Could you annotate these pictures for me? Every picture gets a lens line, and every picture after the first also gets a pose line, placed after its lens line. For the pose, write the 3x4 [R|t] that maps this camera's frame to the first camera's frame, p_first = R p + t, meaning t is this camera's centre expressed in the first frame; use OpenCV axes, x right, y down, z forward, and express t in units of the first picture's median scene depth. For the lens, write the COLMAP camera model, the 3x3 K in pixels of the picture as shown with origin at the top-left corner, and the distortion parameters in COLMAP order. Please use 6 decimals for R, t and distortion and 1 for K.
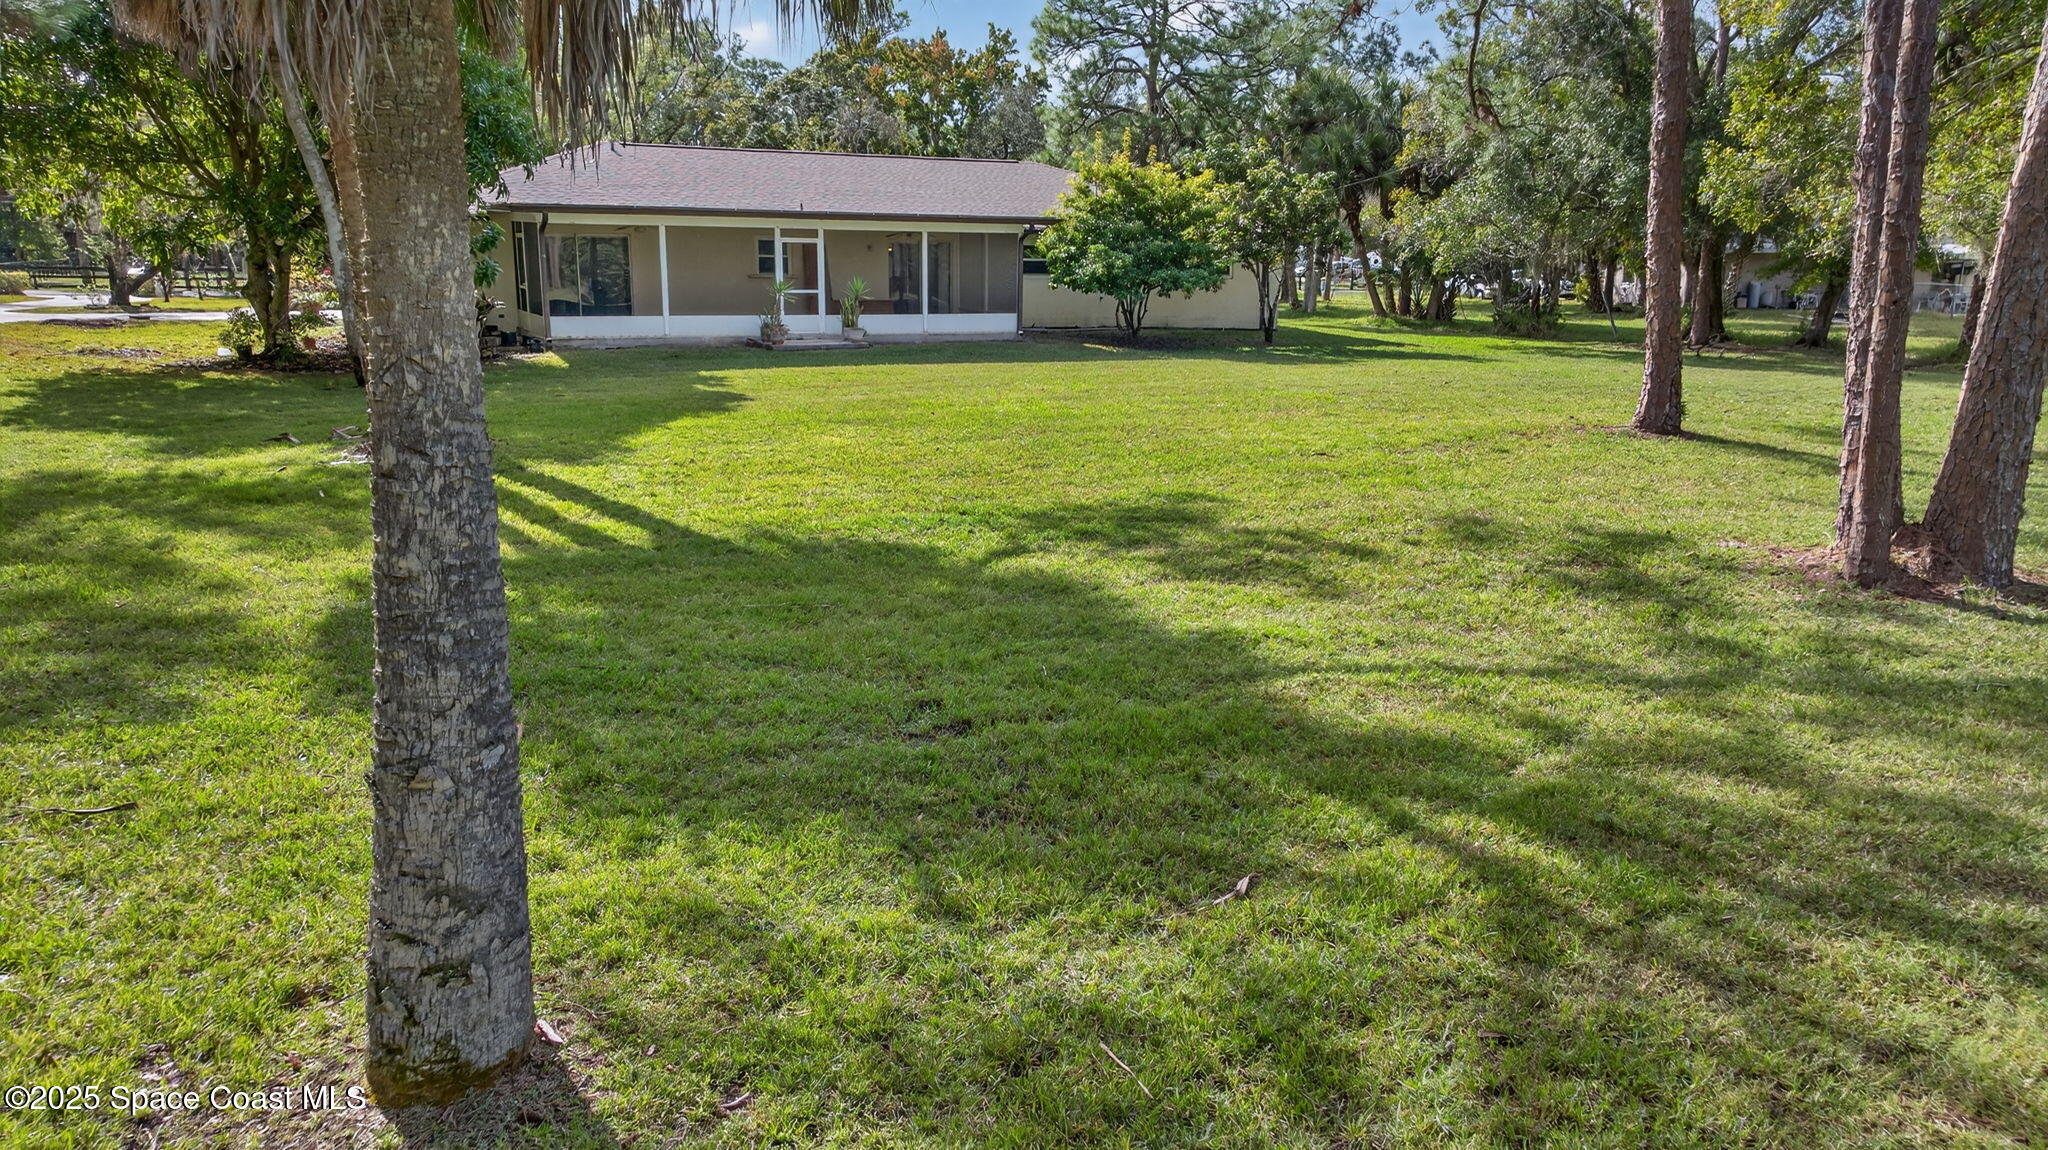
lens RADIAL K [[1437.6, 0, 1021.2], [0, 1437.6, 577.2], [0, 0, 1]] dist [0.031092, 0.002154]
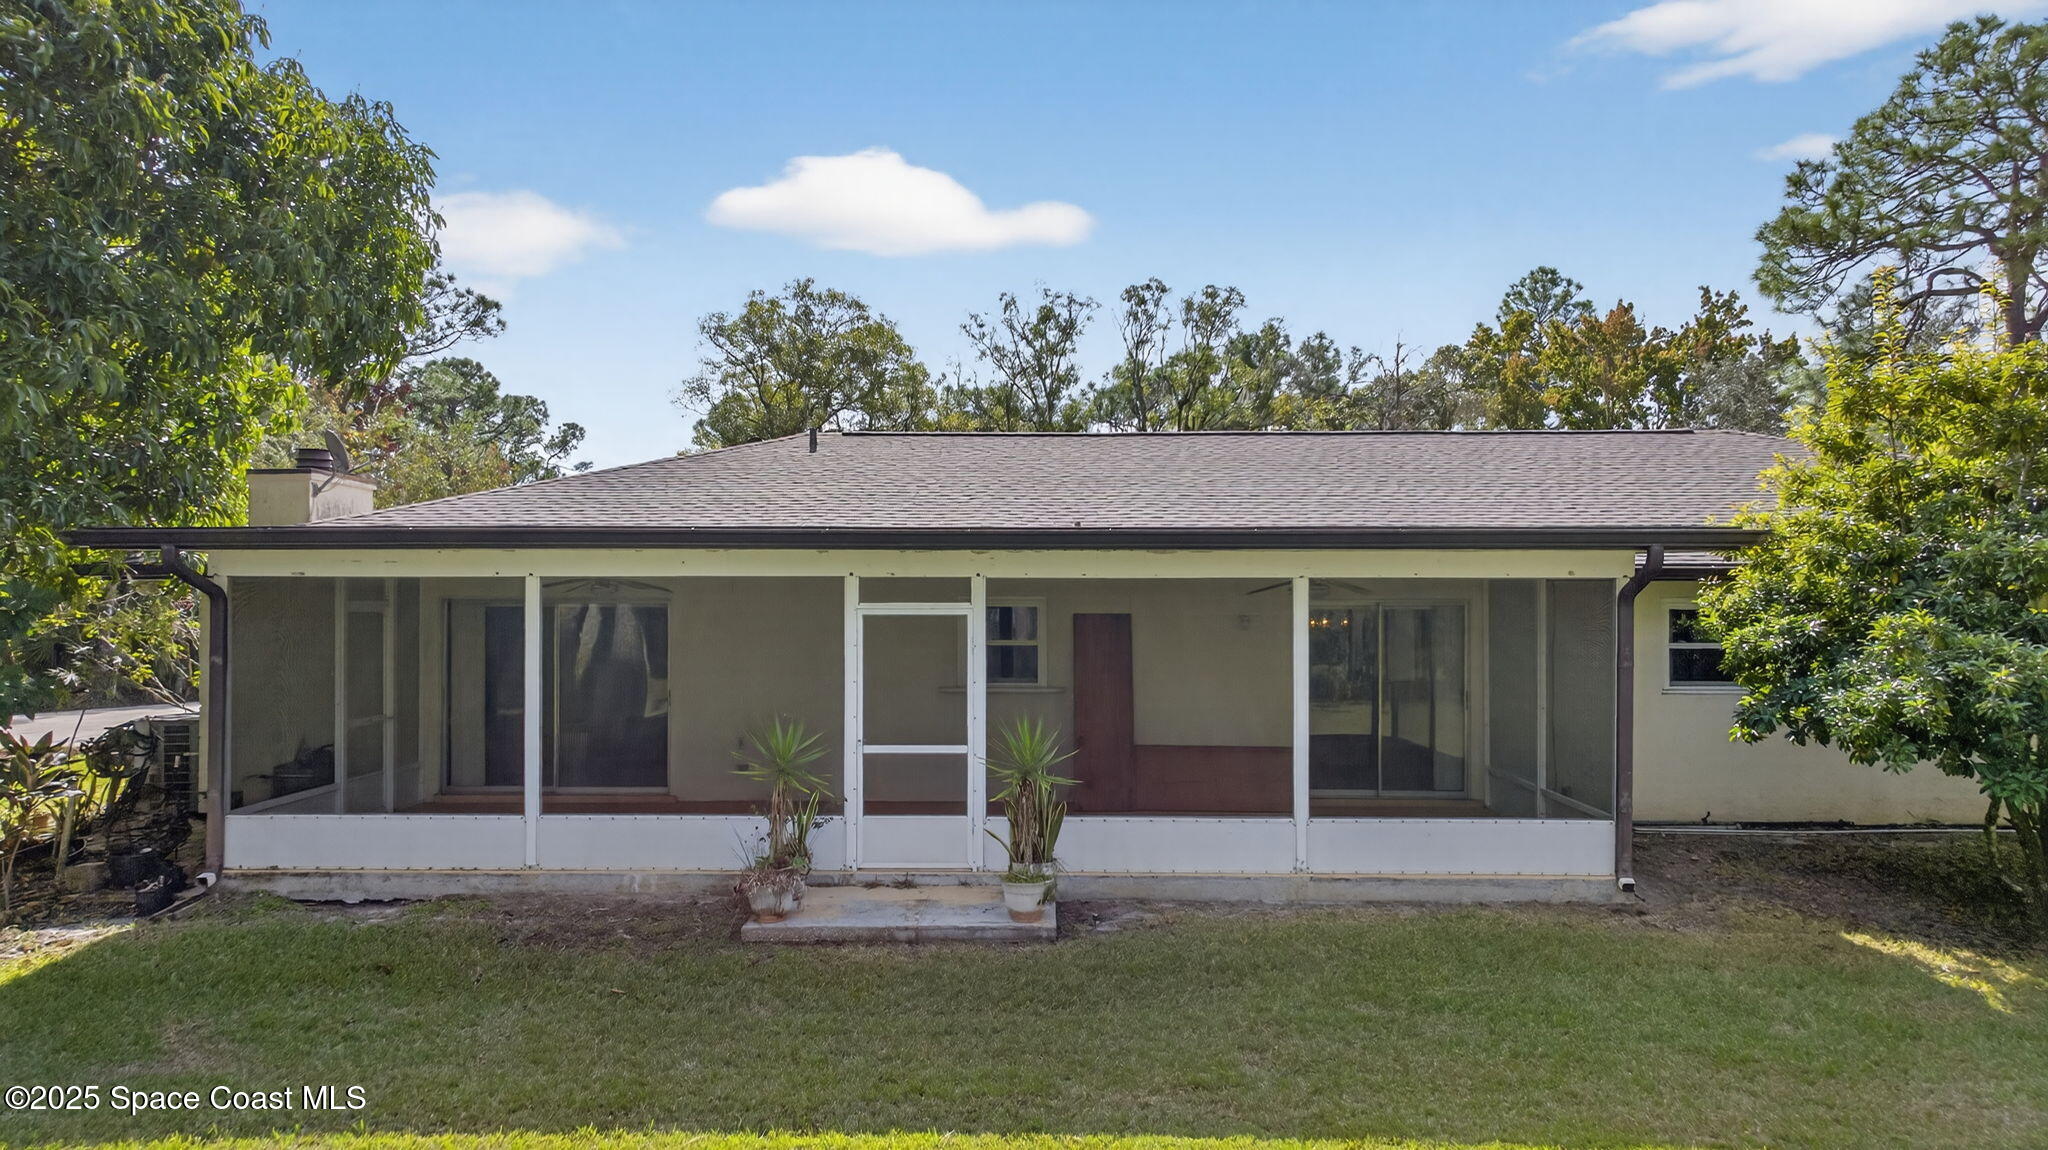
lens RADIAL K [[1437.6, 0, 1016.4], [0, 1437.6, 573.9], [0, 0, 1]] dist [0.031092, 0.002154]
pose [[0.879855, -0.020645, -0.474793, 0.033961], [-0.095654, 0.970917, -0.219476, -0.152773], [0.465516, 0.238523, 0.852292, 0.648012]]
